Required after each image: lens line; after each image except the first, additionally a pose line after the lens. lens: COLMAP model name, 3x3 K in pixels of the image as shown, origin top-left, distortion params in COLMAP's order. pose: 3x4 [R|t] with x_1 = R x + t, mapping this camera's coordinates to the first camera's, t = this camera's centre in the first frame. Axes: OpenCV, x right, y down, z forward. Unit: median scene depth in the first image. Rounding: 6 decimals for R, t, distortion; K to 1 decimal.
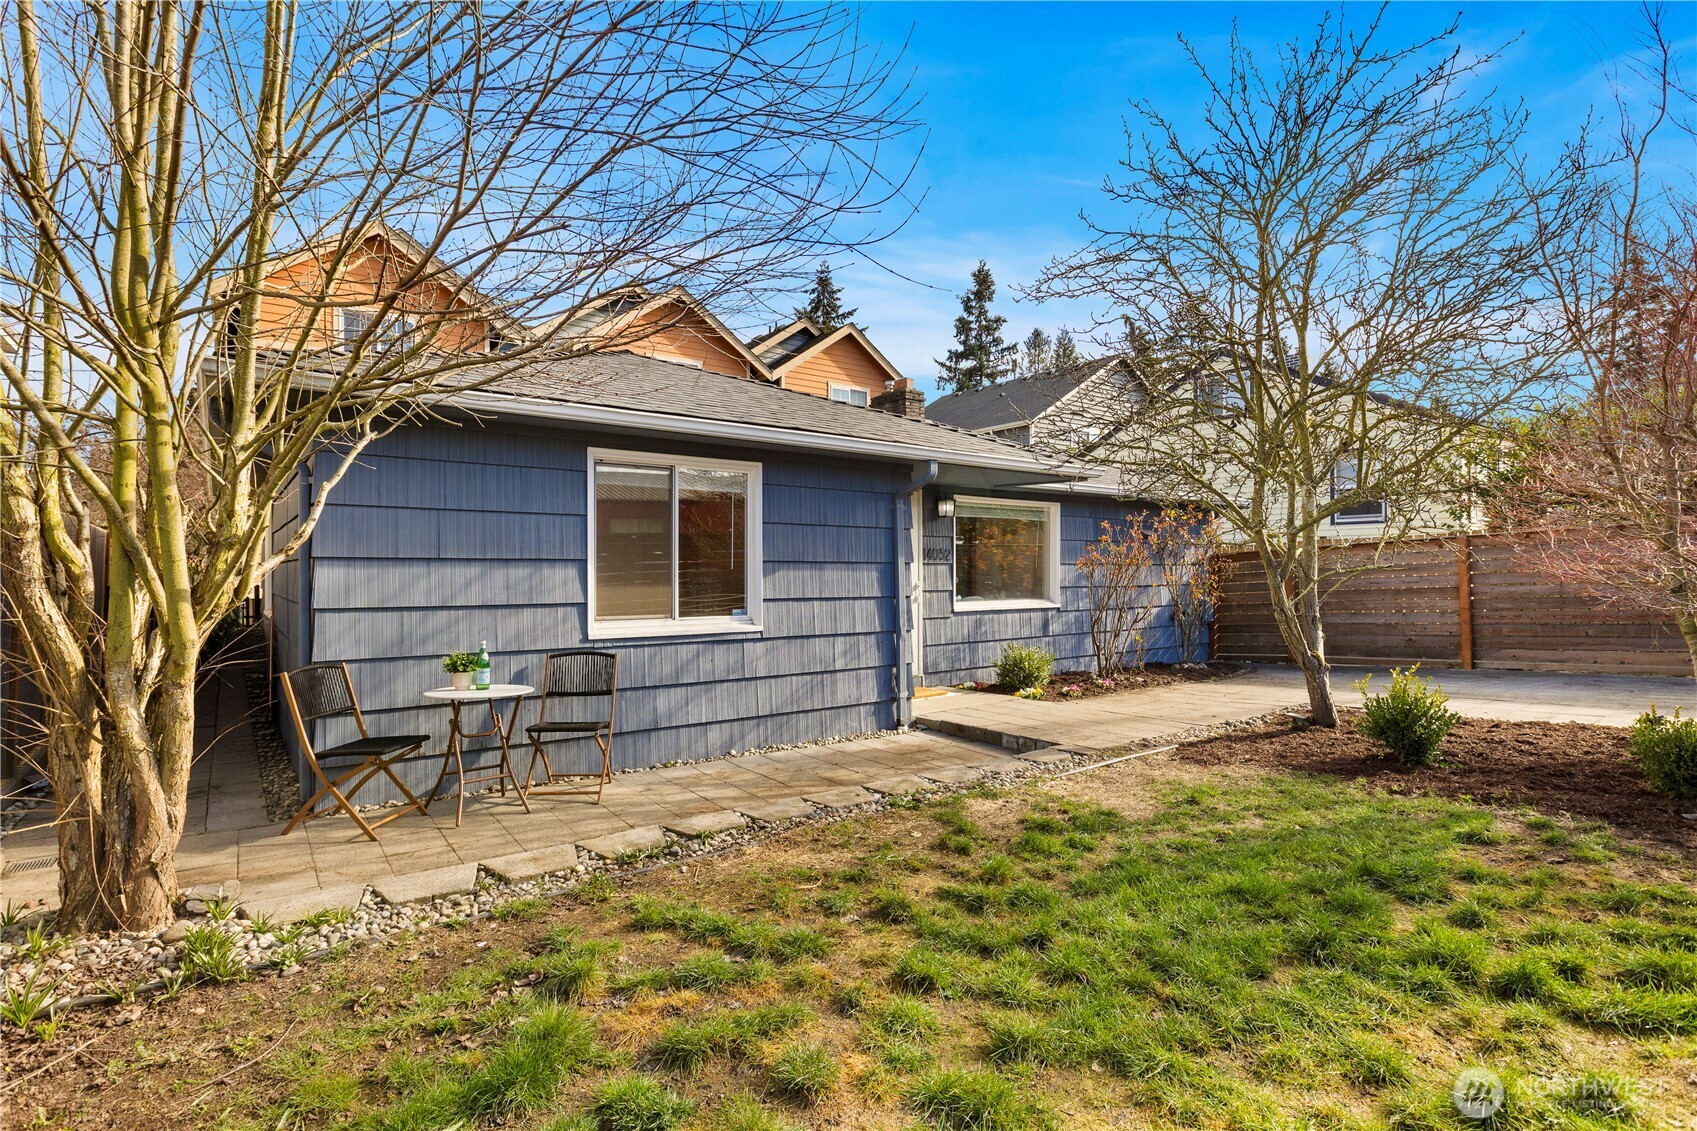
lens RADIAL K [[862.6, 0, 858.6], [0, 862.6, 566.3], [0, 0, 1]] dist [0.000704, -0.000514]
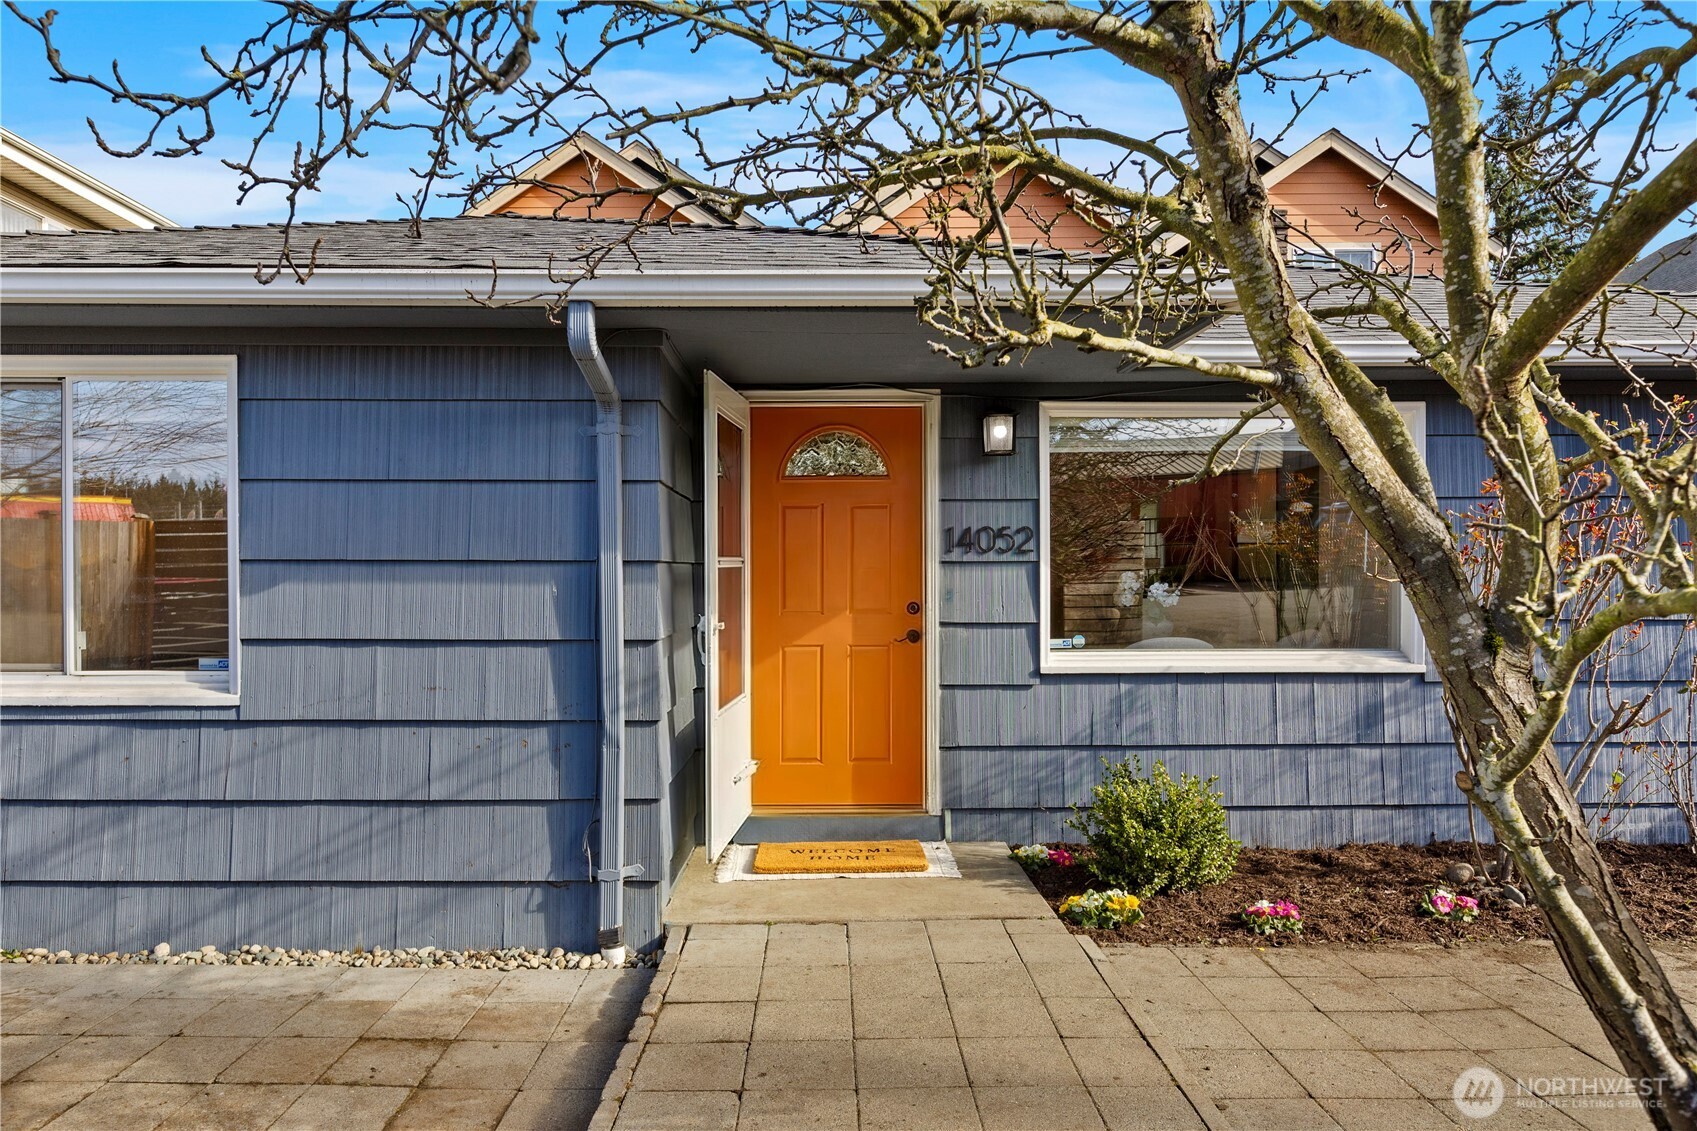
lens RADIAL K [[1091.6, 0, 844.1], [0, 1091.6, 570.6], [0, 0, 1]] dist [0.000682, 0.000461]
pose [[0.786057, 0.000417, -0.618153, 0.503977], [0.002834, 0.999987, 0.004279, -0.002001], [0.618147, -0.005115, 0.786046, 0.694400]]
